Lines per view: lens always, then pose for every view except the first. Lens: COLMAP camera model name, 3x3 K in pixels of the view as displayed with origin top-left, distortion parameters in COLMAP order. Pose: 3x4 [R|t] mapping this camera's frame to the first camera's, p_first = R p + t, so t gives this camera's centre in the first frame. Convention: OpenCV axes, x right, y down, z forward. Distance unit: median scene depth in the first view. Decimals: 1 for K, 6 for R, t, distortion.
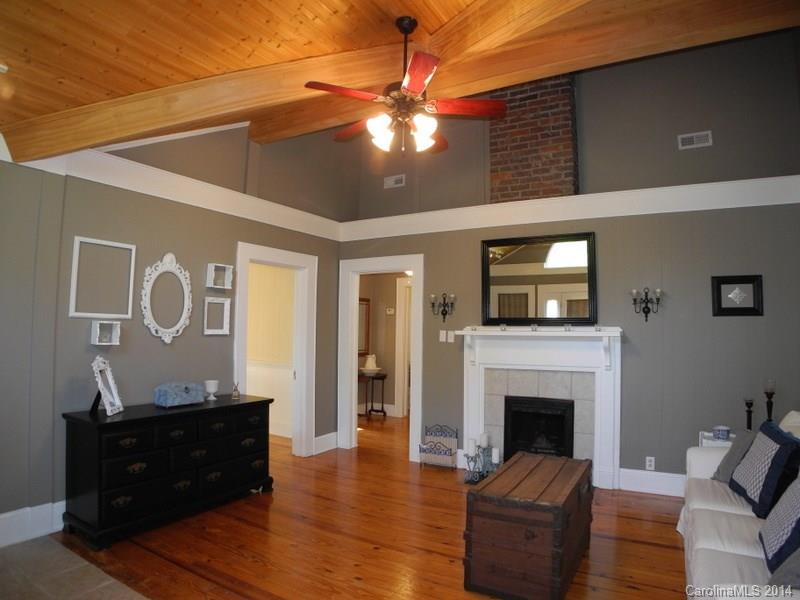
lens RADIAL K [[492.7, 0, 402.8], [0, 492.7, 299.0], [0, 0, 1]] dist [-0.158336, 0.051373]
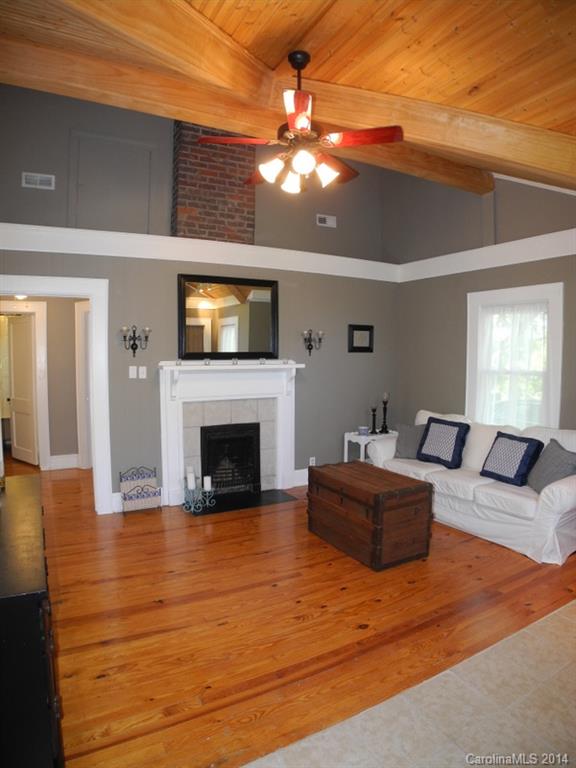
lens RADIAL K [[473.0, 0, 285.5], [0, 473.0, 380.9], [0, 0, 1]] dist [-0.158336, 0.051373]
pose [[0.519607, -0.057989, 0.852436, -0.512466], [-0.043221, 0.994633, 0.094008, -0.002615], [-0.853312, -0.085690, 0.514311, 0.306315]]
